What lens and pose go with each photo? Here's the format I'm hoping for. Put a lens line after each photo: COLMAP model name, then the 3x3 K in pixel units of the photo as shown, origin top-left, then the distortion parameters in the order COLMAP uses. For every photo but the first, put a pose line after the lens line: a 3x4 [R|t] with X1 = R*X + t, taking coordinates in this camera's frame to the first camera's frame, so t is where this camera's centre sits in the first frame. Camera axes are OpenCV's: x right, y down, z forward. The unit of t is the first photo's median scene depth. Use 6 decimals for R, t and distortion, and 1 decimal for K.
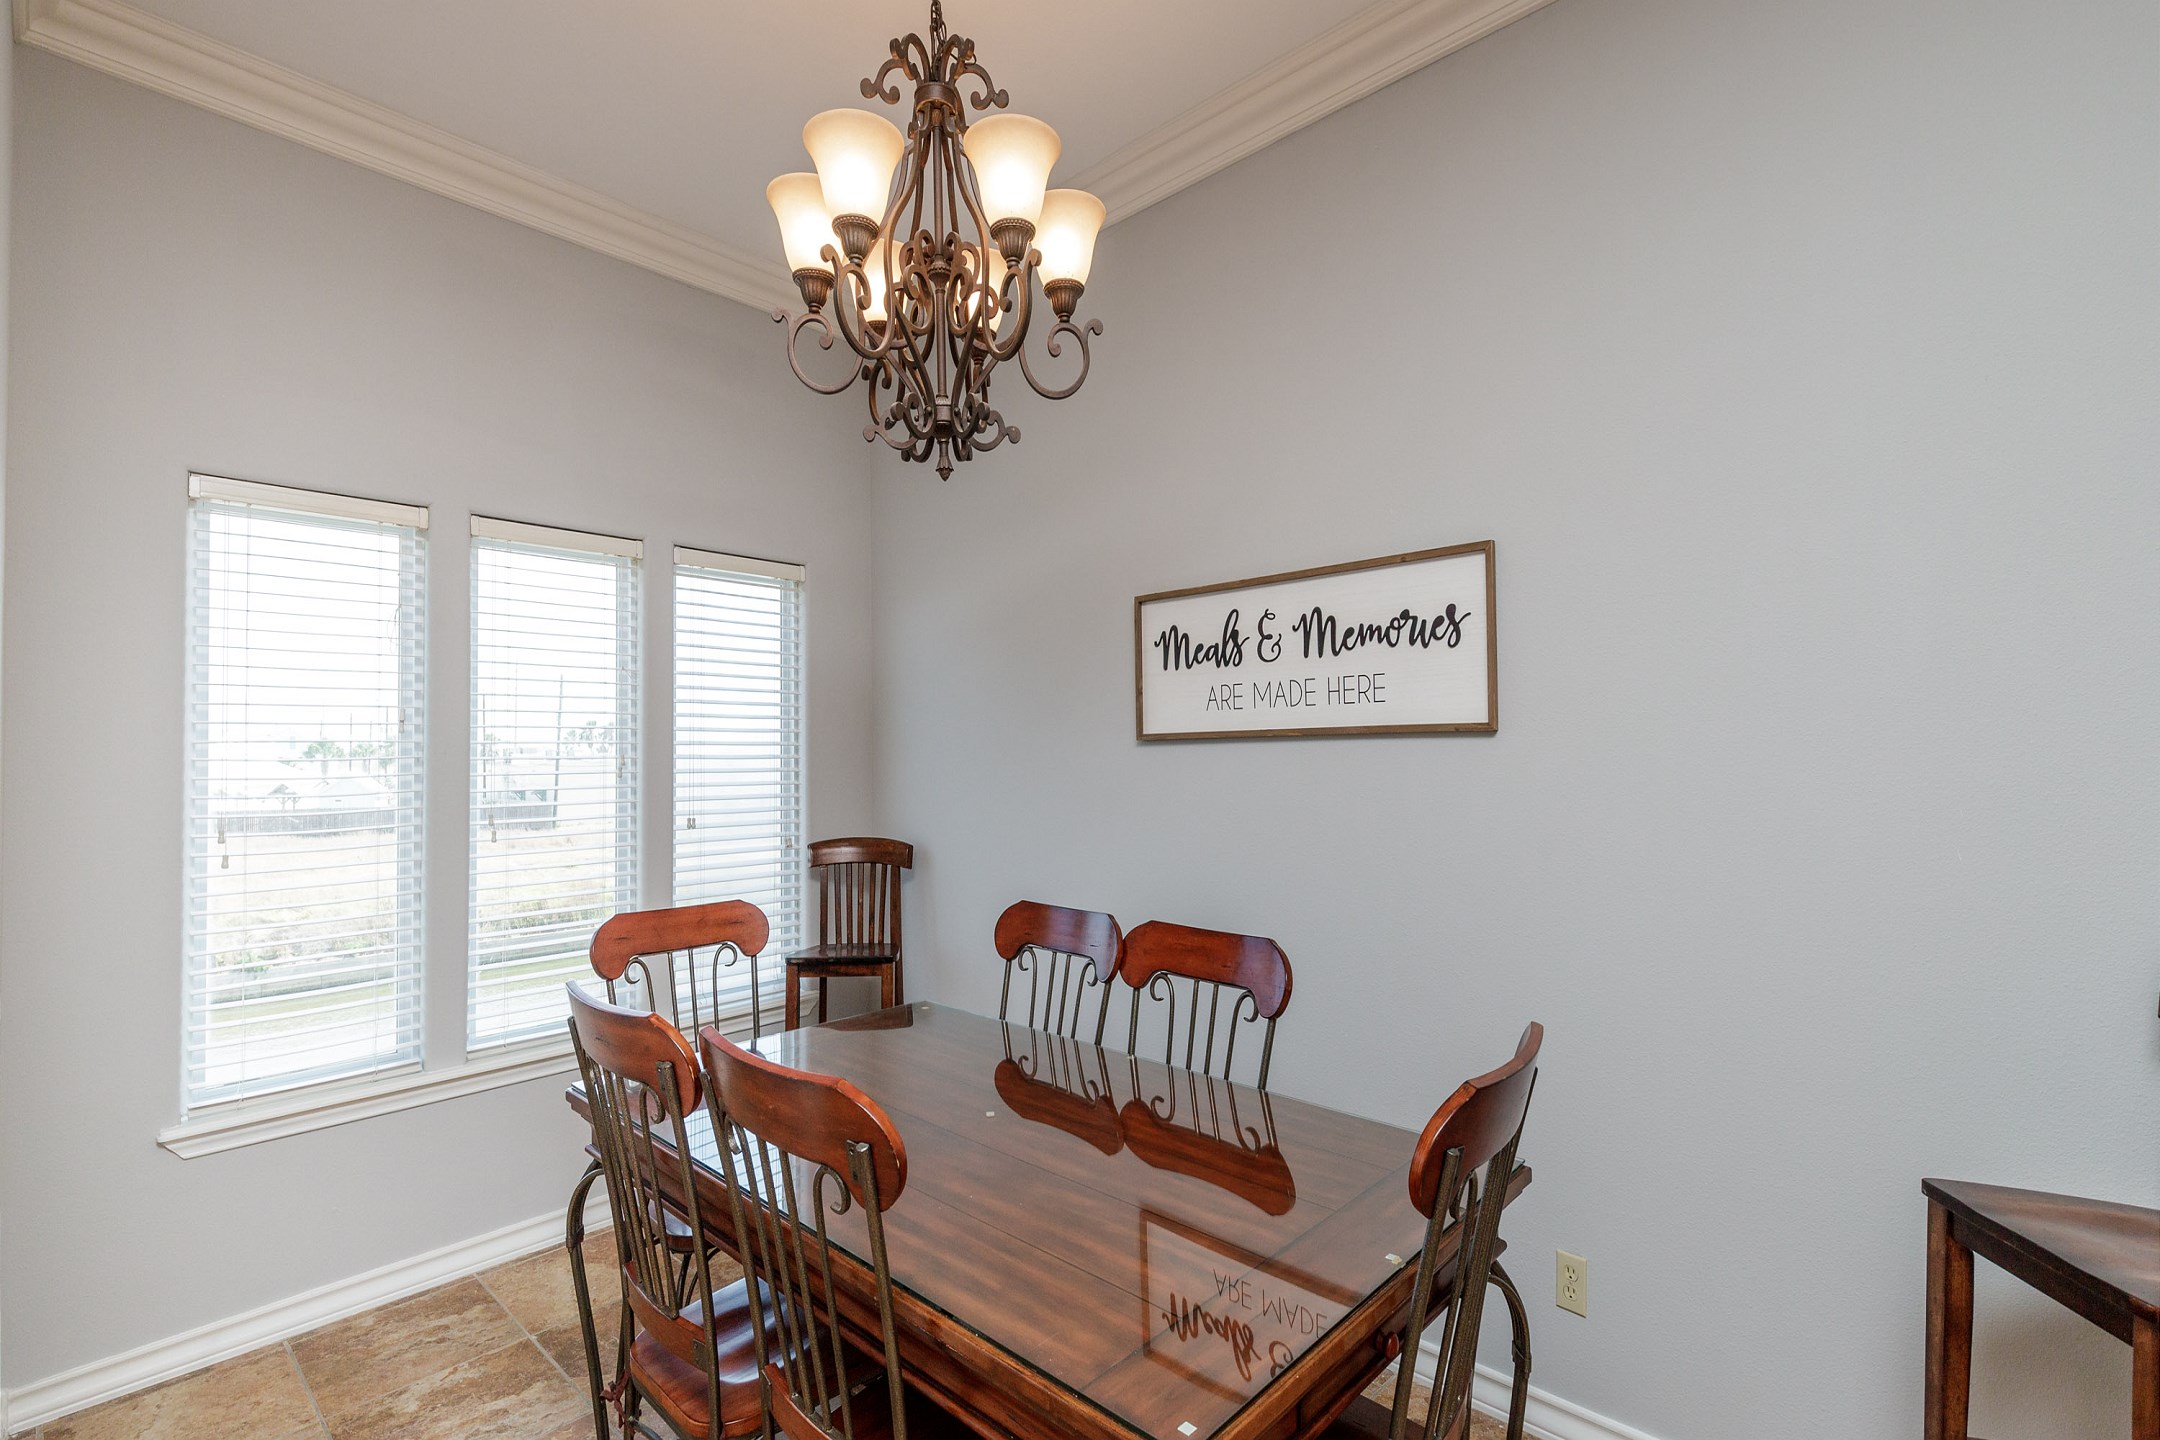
lens RADIAL K [[984.9, 0, 1082.0], [0, 984.9, 730.3], [0, 0, 1]] dist [-0.001376, -0.000370]
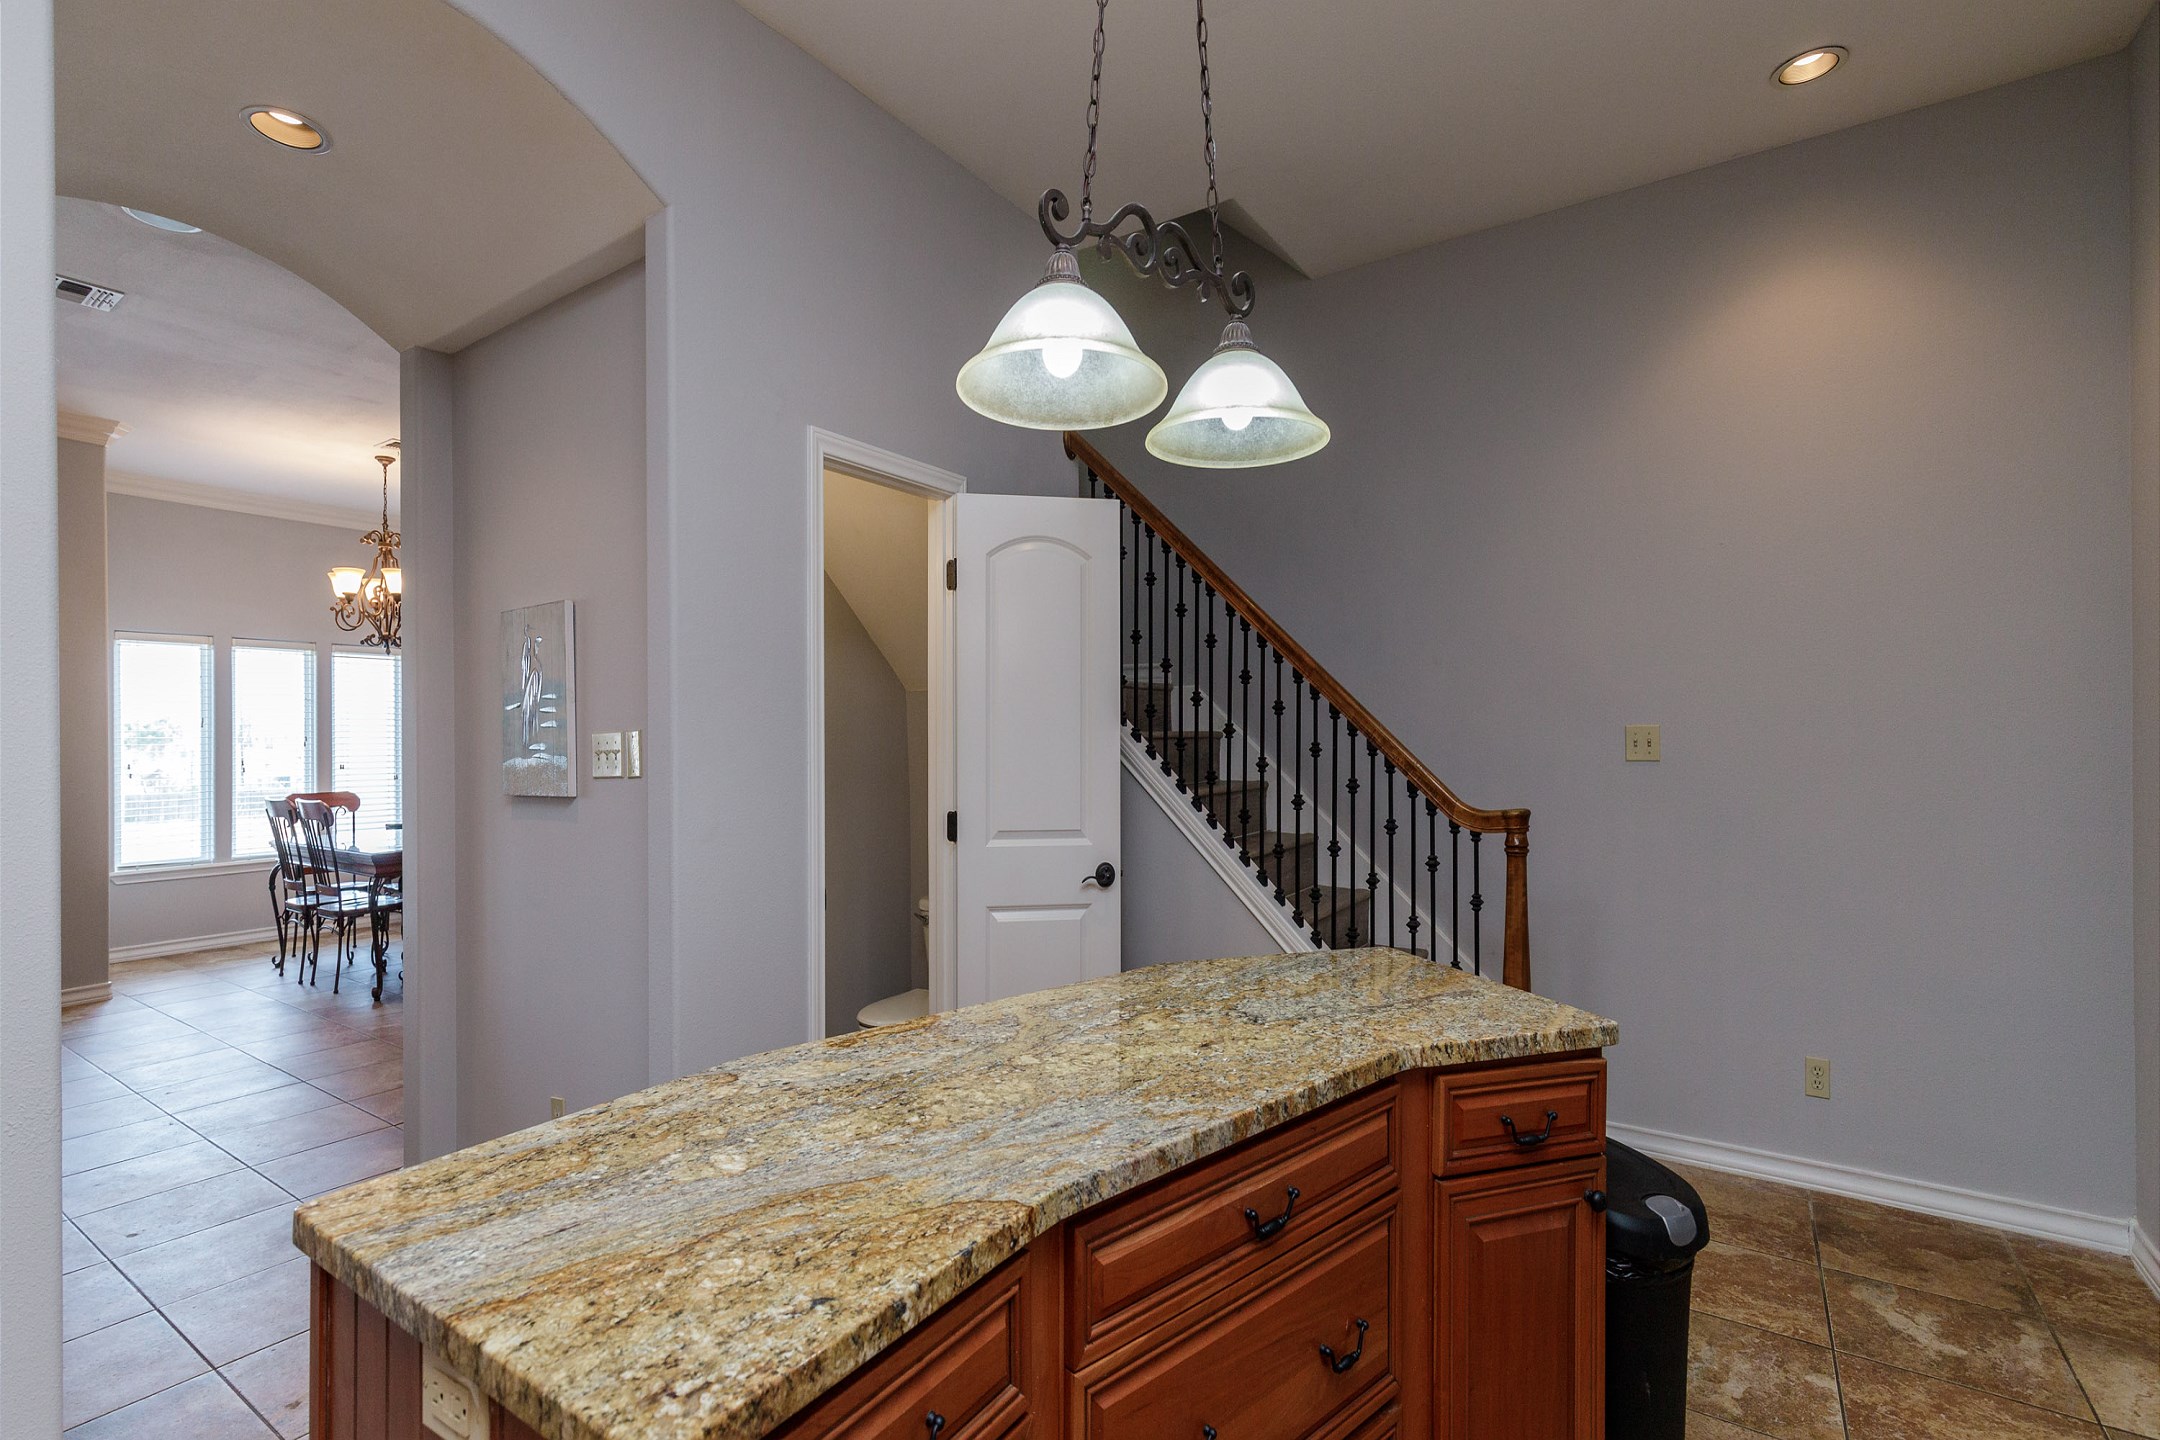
lens RADIAL K [[984.9, 0, 1082.0], [0, 984.9, 730.3], [0, 0, 1]] dist [-0.001376, -0.000370]
pose [[0.988173, 0.005754, 0.153233, 1.187197], [-0.009222, 0.999717, 0.021927, -0.070948], [-0.153063, -0.023081, 0.987947, -1.898873]]
